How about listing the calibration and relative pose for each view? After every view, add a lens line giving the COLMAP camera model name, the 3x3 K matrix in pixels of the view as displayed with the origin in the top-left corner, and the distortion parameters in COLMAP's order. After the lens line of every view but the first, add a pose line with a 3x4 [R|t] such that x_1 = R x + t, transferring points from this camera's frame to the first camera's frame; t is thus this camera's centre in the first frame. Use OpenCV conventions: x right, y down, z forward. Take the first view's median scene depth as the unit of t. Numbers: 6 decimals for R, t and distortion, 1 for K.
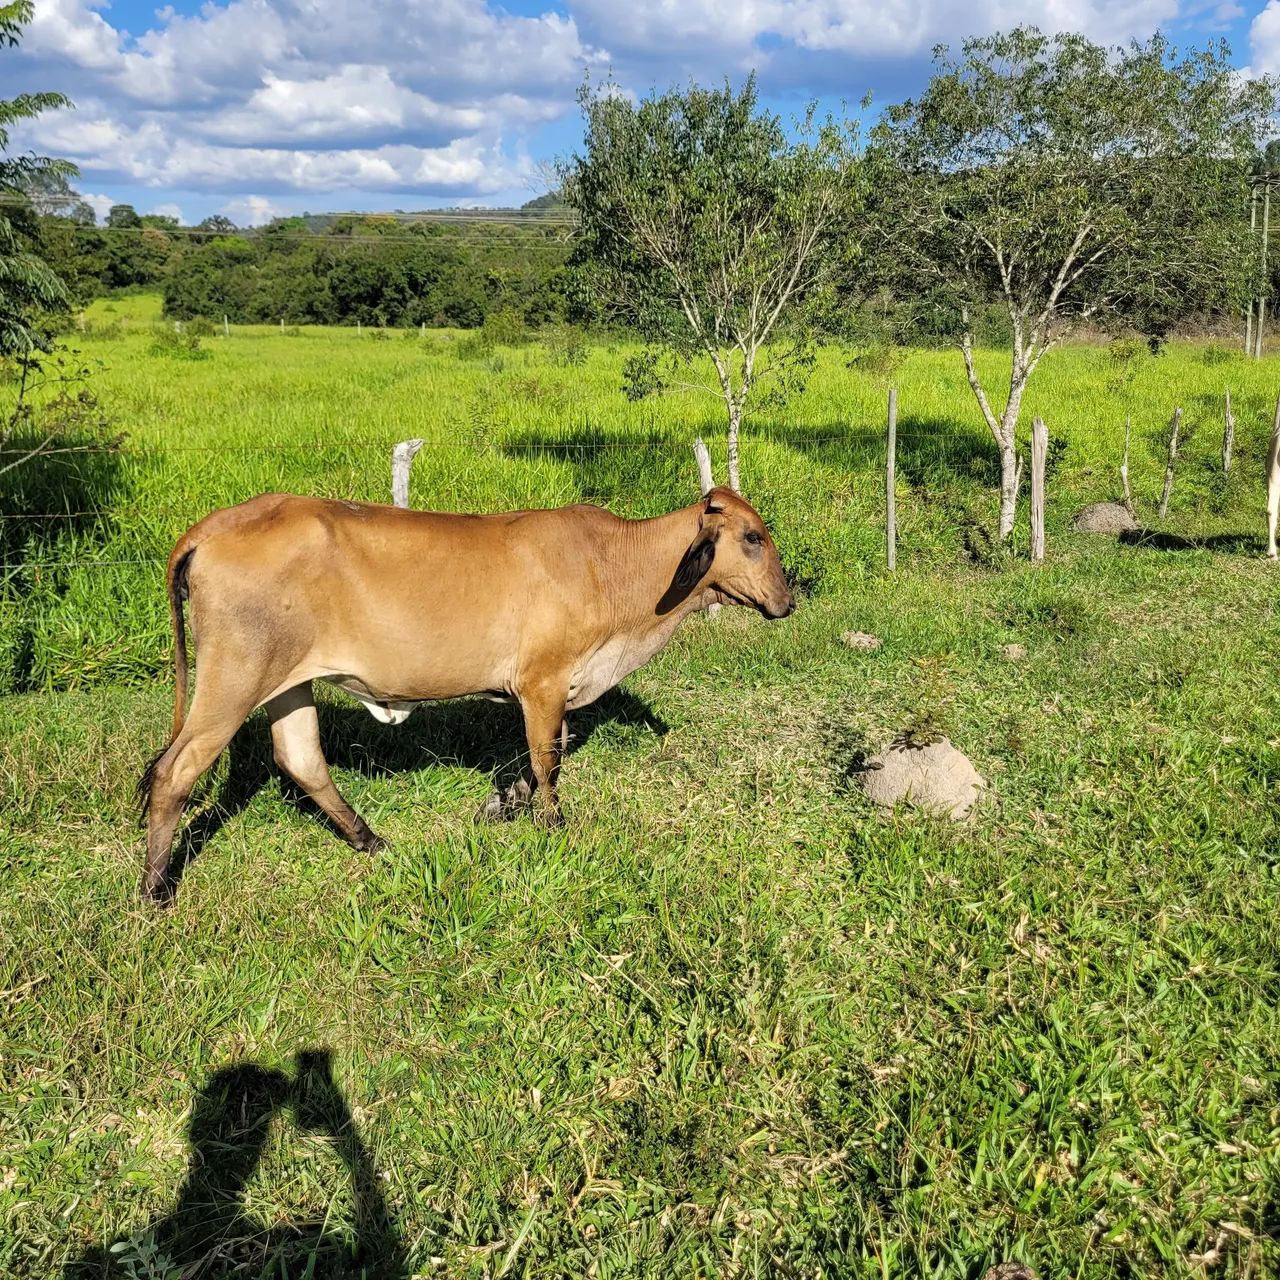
lens RADIAL K [[1202.0, 0, 647.4], [0, 1202.0, 636.6], [0, 0, 1]] dist [0.049071, -0.036682]
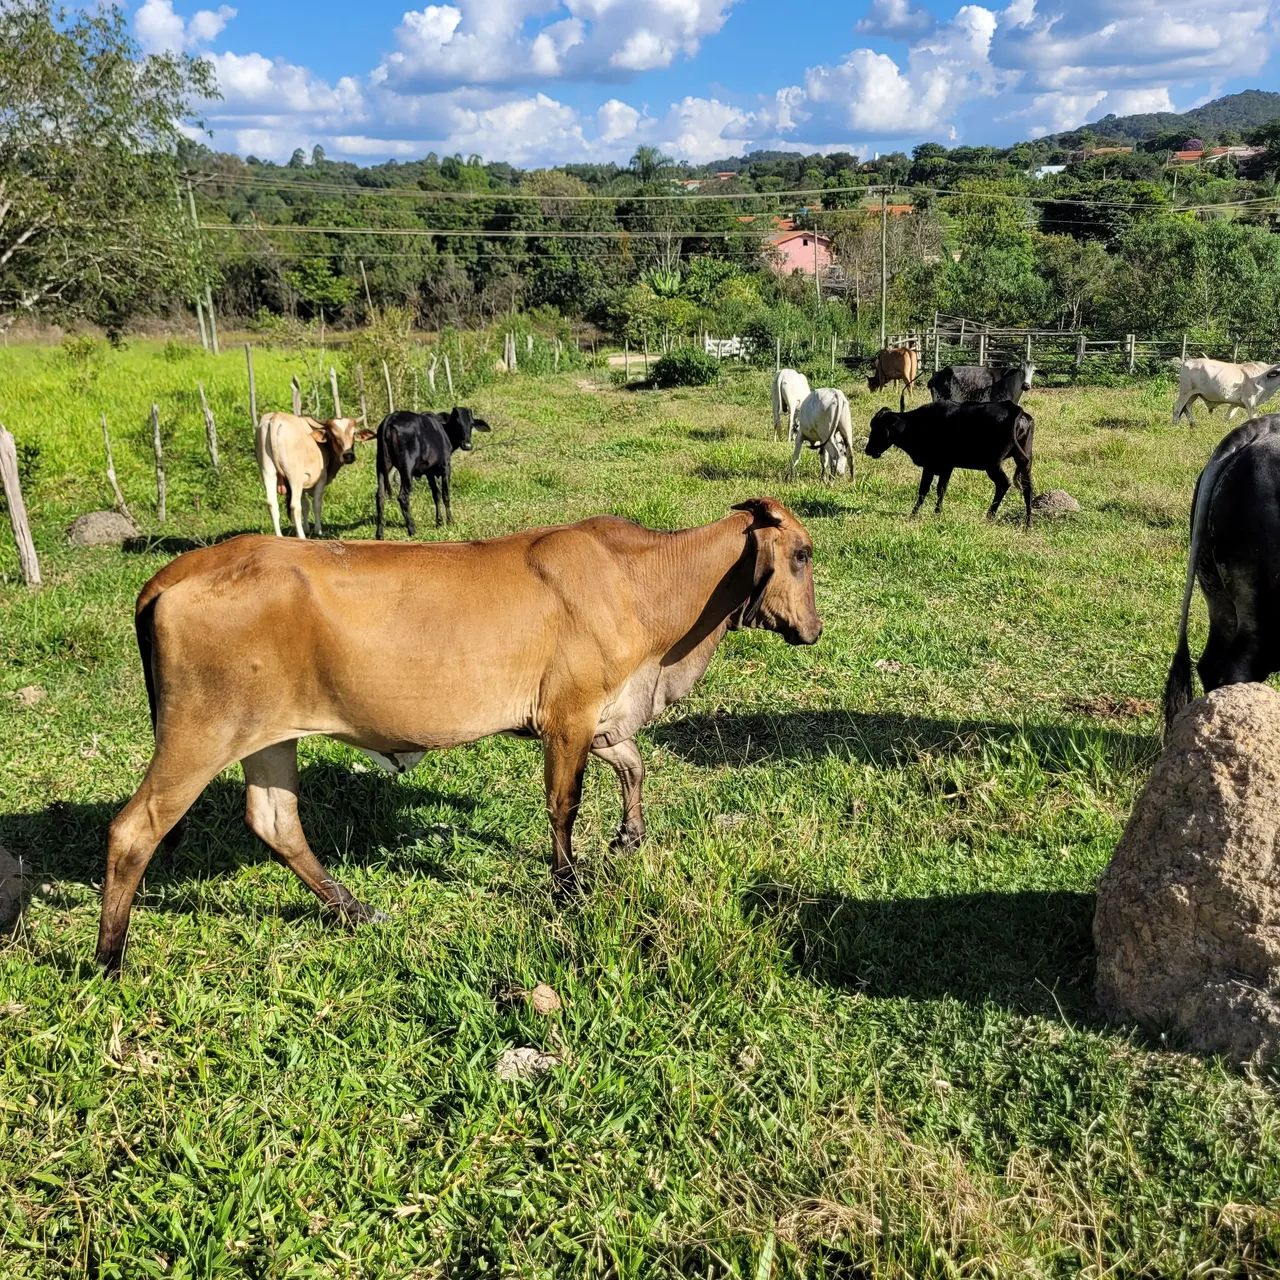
lens RADIAL K [[1202.0, 0, 647.4], [0, 1202.0, 636.6], [0, 0, 1]] dist [0.049071, -0.036682]
pose [[0.699925, -0.183035, 0.690364, 0.044979], [0.185247, 0.980049, 0.072026, -0.016823], [-0.689774, 0.077475, 0.719868, 0.146816]]
